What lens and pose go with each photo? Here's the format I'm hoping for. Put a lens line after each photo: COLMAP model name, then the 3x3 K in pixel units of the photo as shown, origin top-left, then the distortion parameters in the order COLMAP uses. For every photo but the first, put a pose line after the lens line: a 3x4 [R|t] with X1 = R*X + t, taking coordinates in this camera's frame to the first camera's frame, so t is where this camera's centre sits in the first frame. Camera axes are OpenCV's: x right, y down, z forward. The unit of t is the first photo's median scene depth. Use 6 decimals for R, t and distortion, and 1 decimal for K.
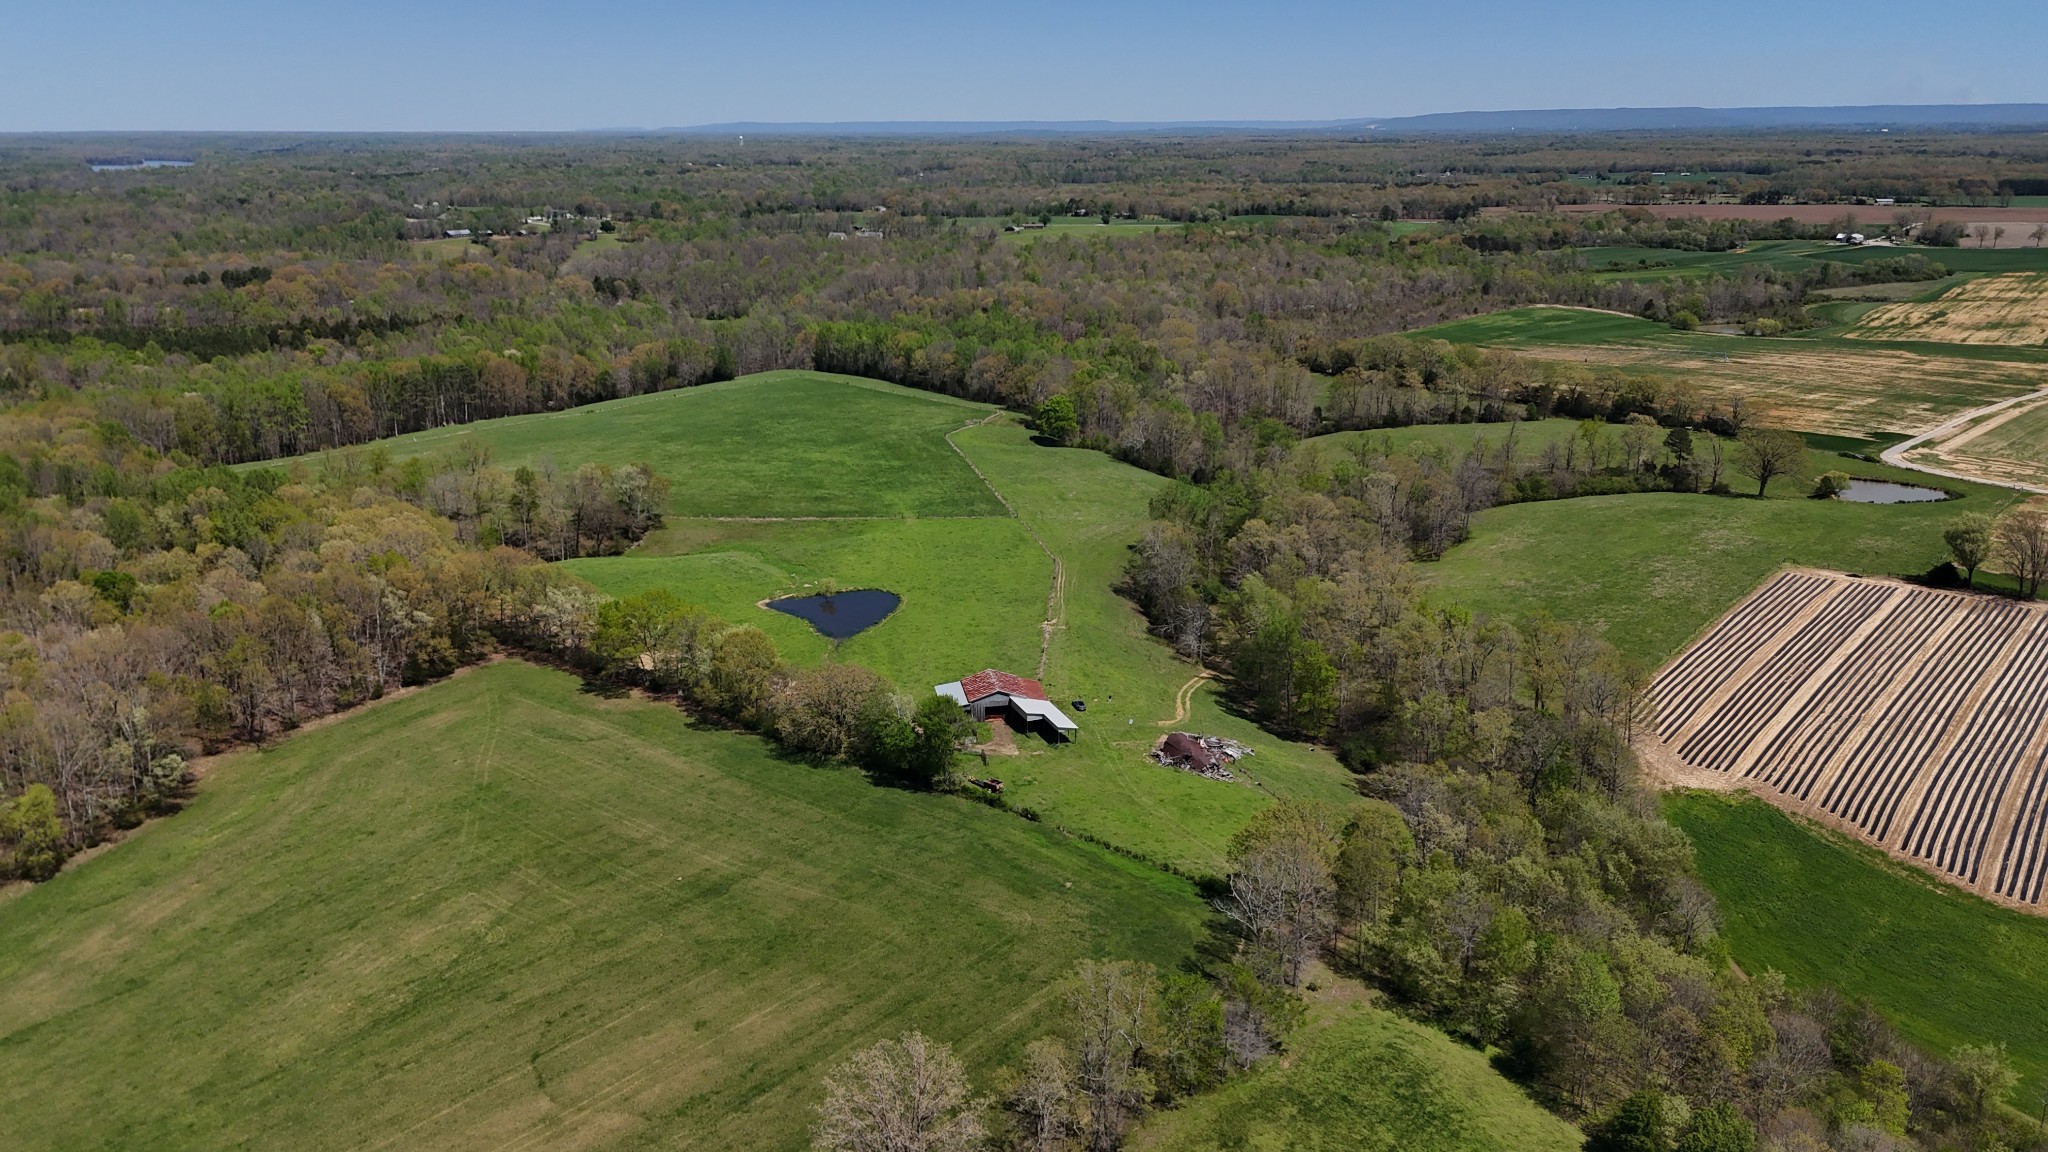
lens RADIAL K [[1497.1, 0, 1035.2], [0, 1497.1, 578.9], [0, 0, 1]] dist [0.077446, -0.070433]
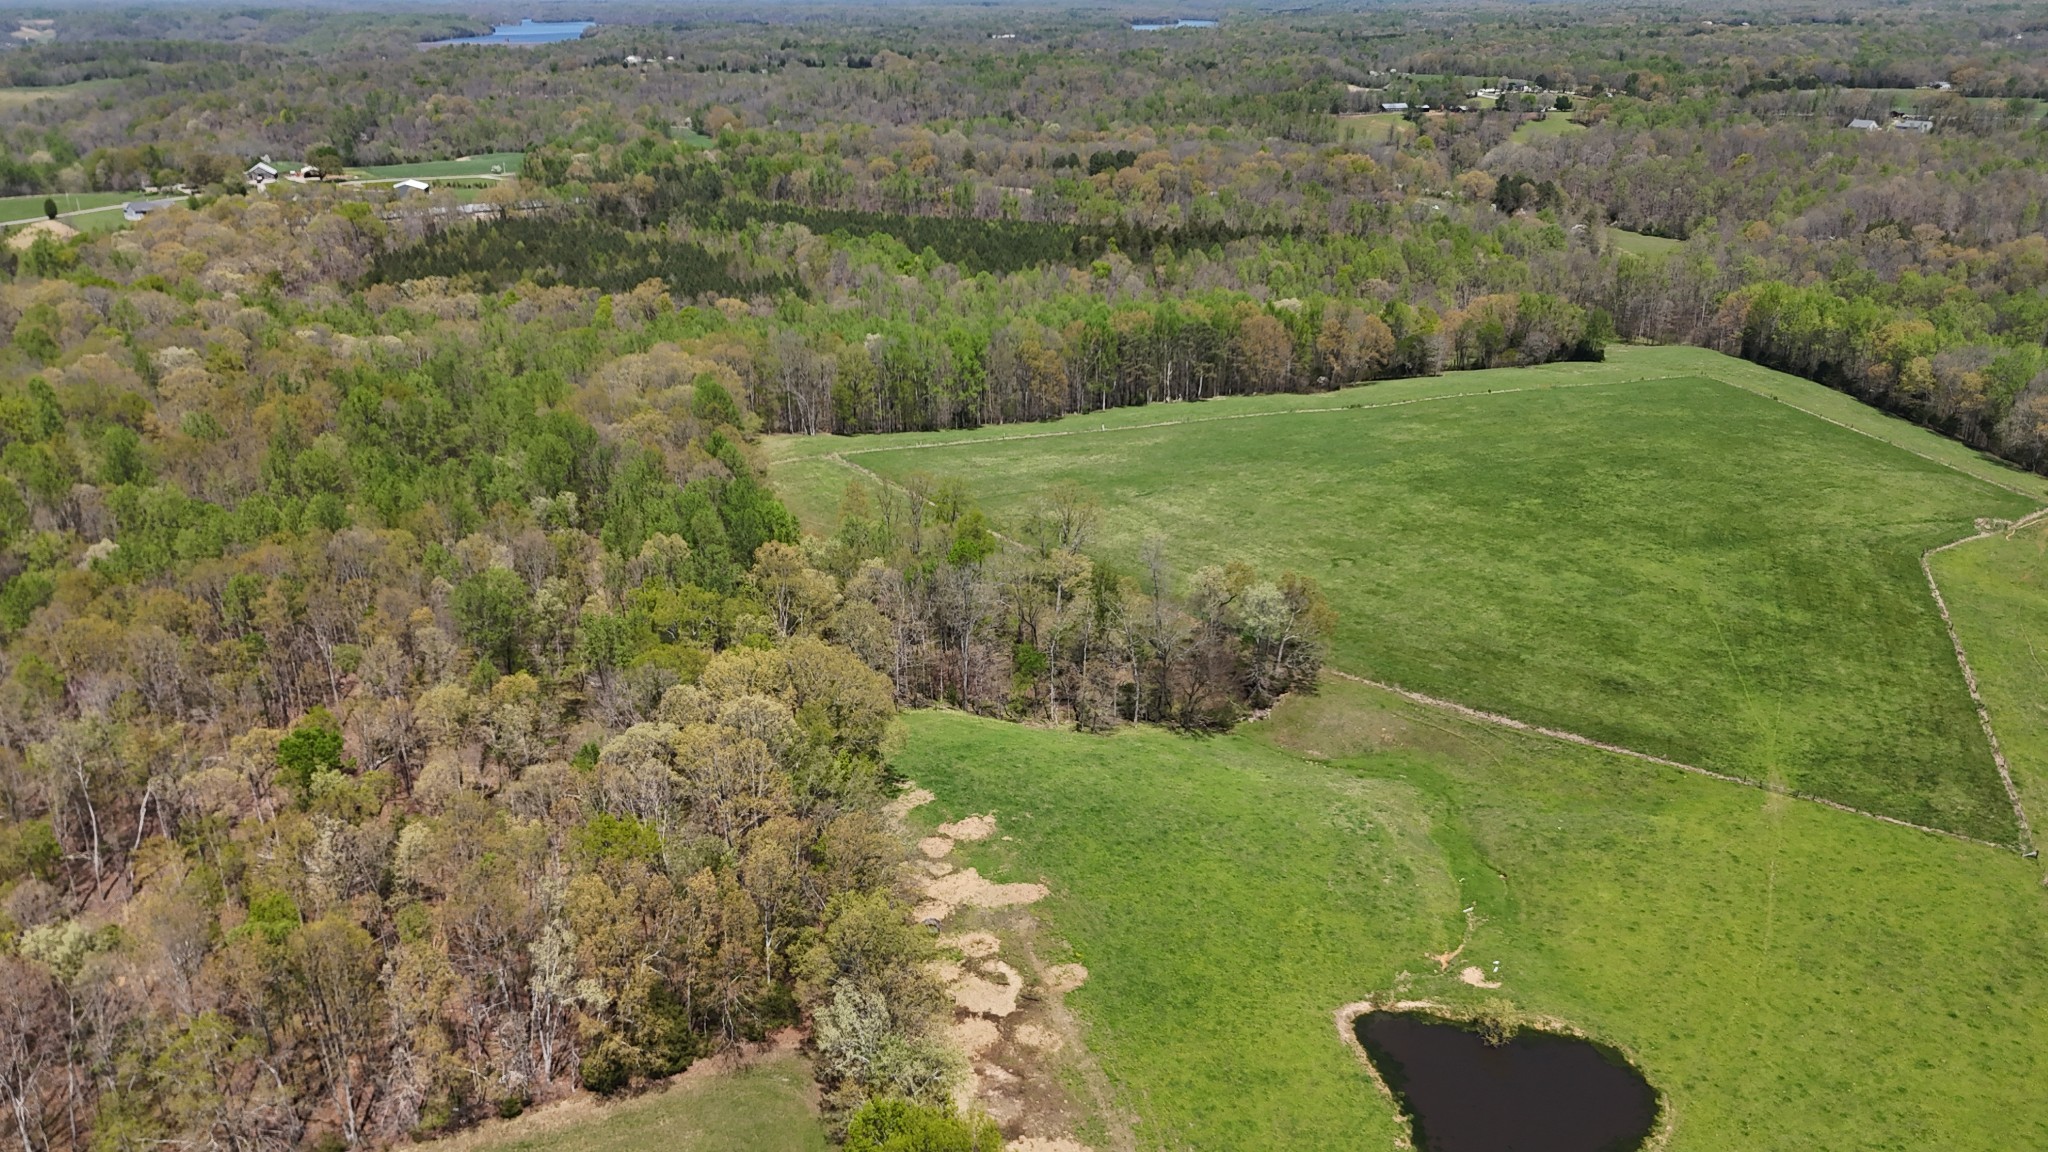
lens RADIAL K [[1520.1, 0, 1039.1], [0, 1520.1, 572.7], [0, 0, 1]] dist [0.081269, -0.079363]
pose [[0.818382, 0.203771, -0.537334, -0.012340], [-0.162411, 0.978917, 0.123872, -0.069158], [0.551247, -0.014106, 0.834223, 0.226537]]
